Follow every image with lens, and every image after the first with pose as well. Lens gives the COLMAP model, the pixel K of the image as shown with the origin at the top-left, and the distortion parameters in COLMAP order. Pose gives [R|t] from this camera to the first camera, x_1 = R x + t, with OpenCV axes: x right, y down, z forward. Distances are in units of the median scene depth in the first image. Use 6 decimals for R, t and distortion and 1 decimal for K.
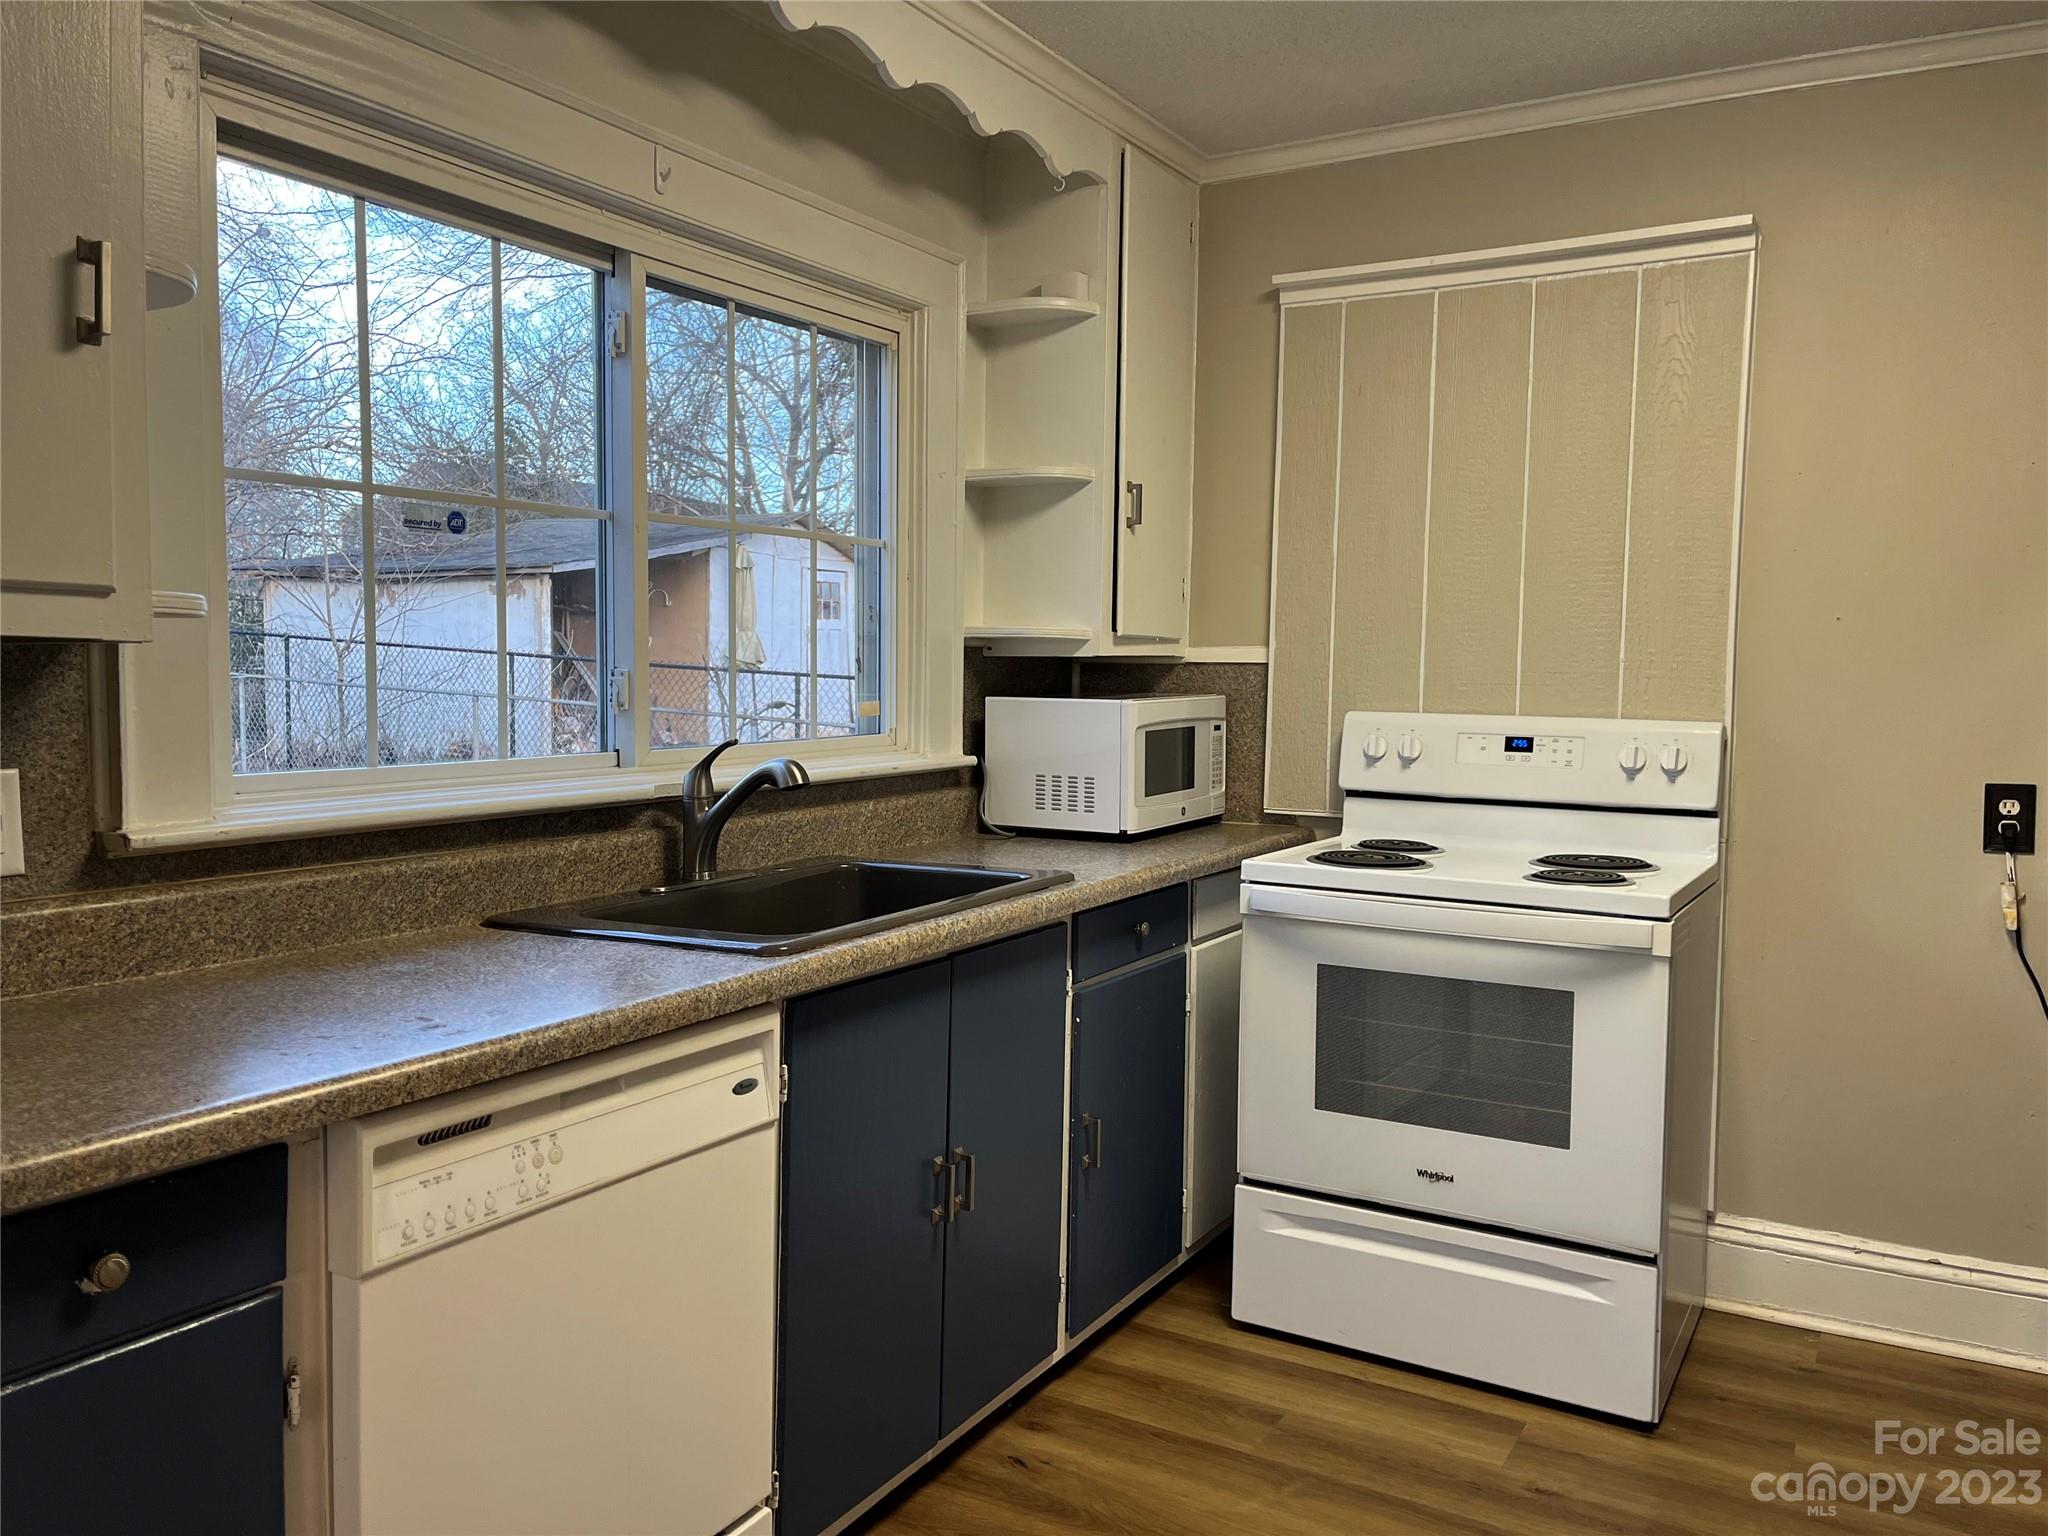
lens RADIAL K [[1546.7, 0, 1026.1], [0, 1546.7, 776.0], [0, 0, 1]] dist [0.052265, -0.050044]
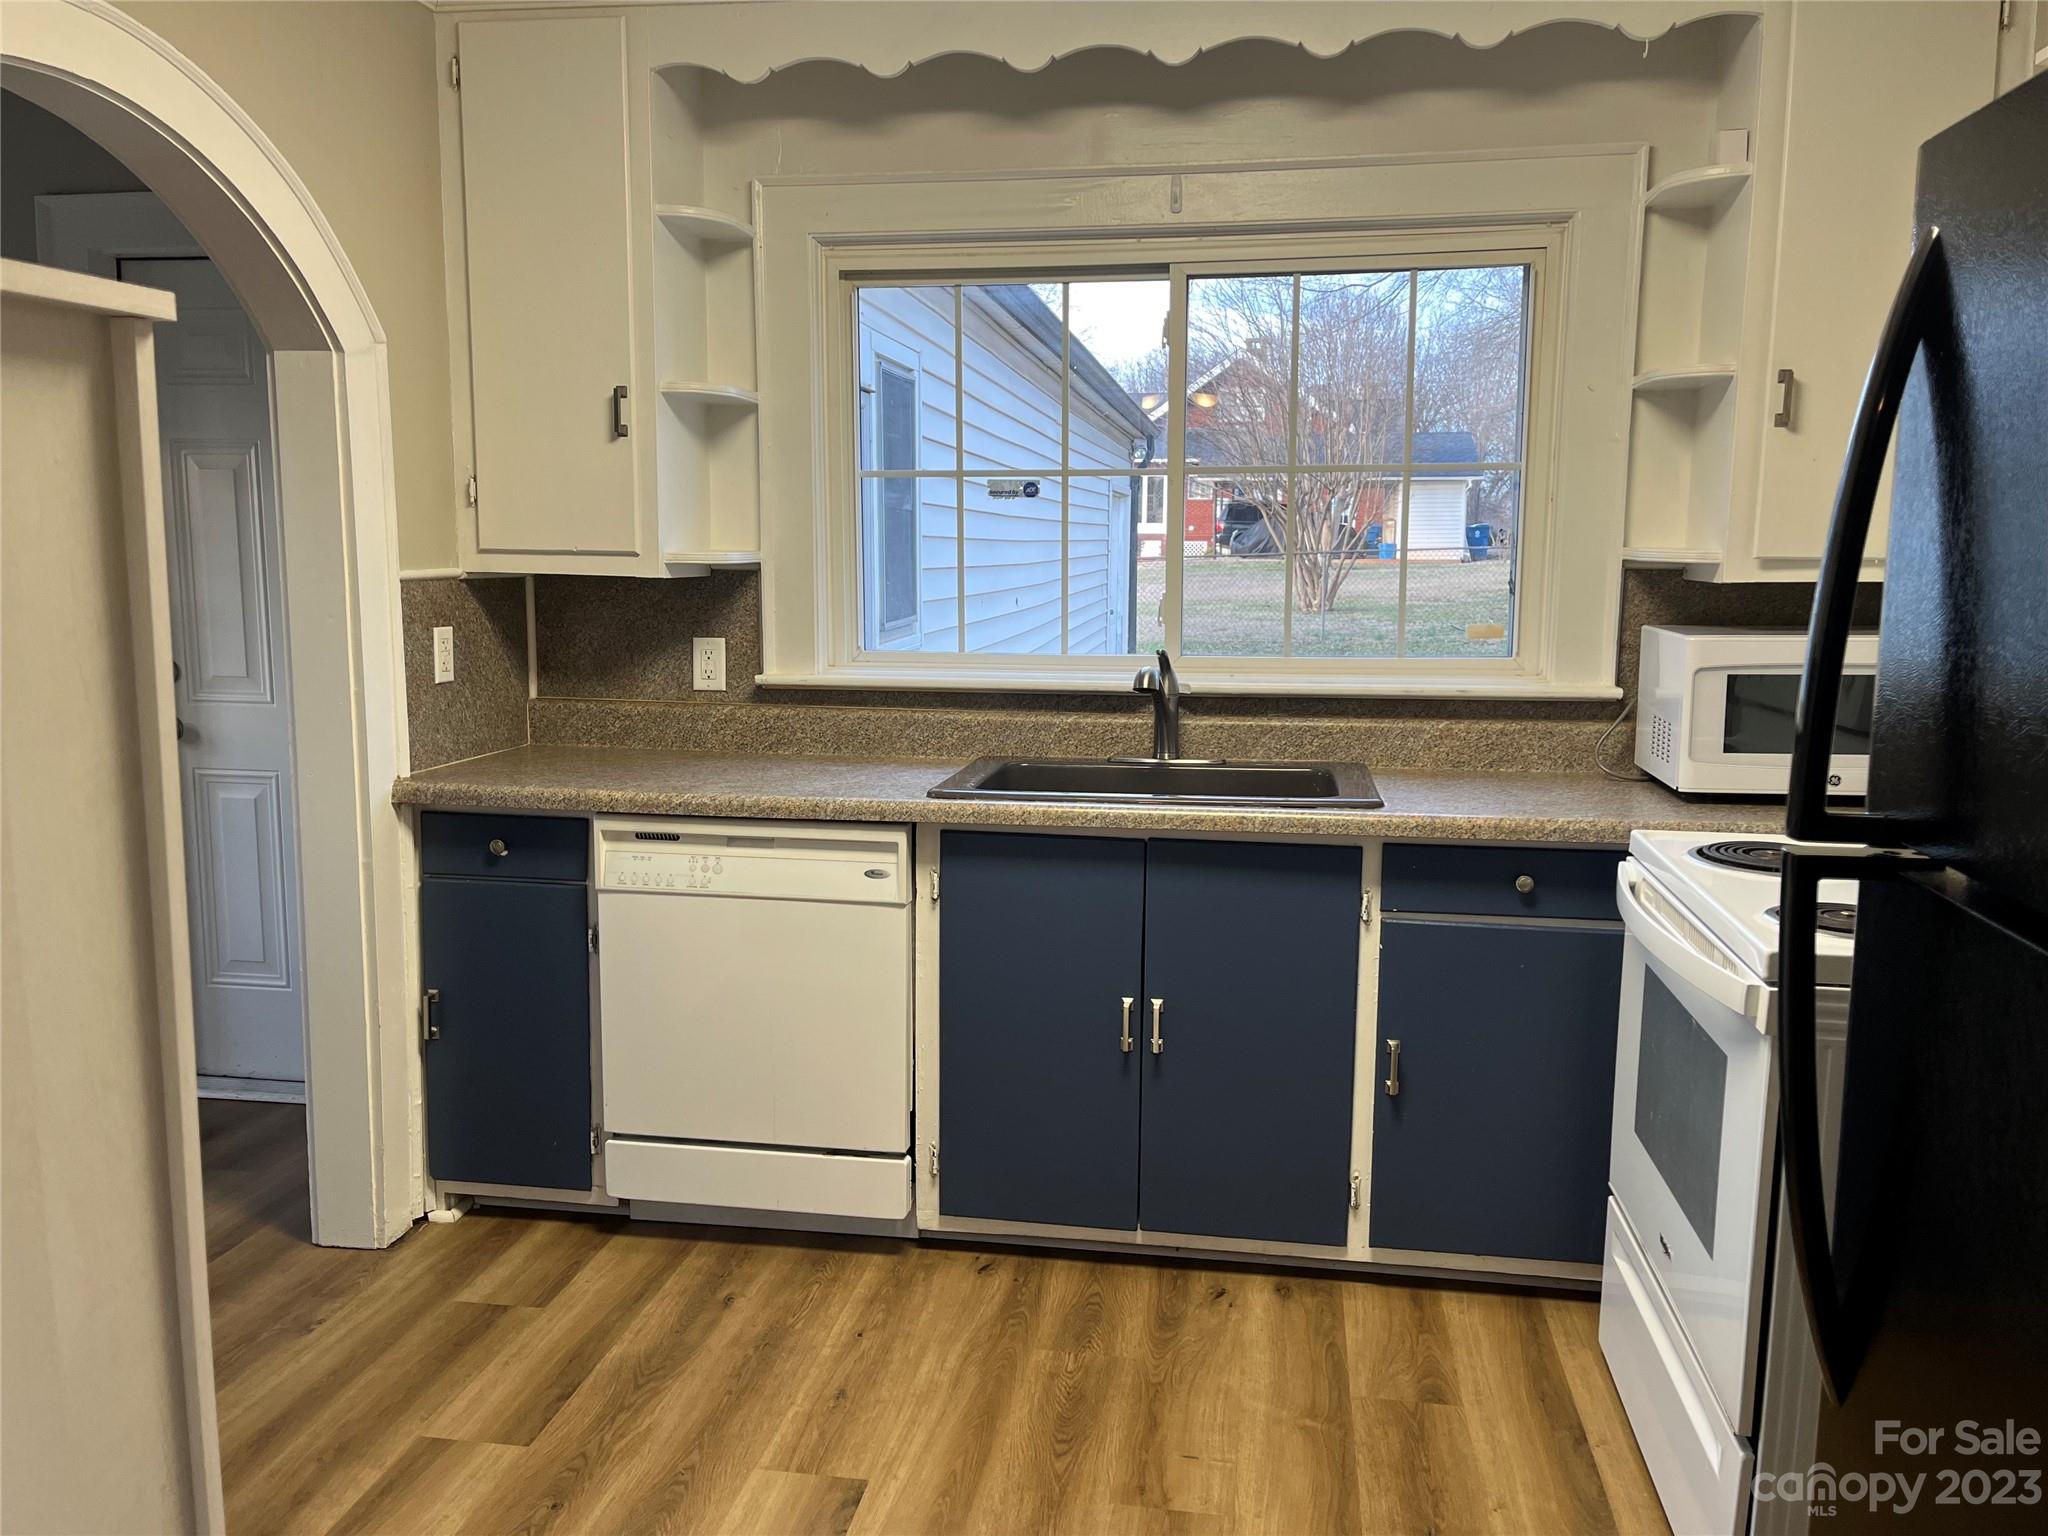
lens RADIAL K [[1546.7, 0, 1027.1], [0, 1546.7, 760.6], [0, 0, 1]] dist [0.052265, -0.050044]
pose [[0.374128, 0.122844, -0.919205, 0.996601], [-0.068955, 0.992129, 0.104525, -0.061733], [0.924810, 0.024278, 0.379654, 0.449635]]
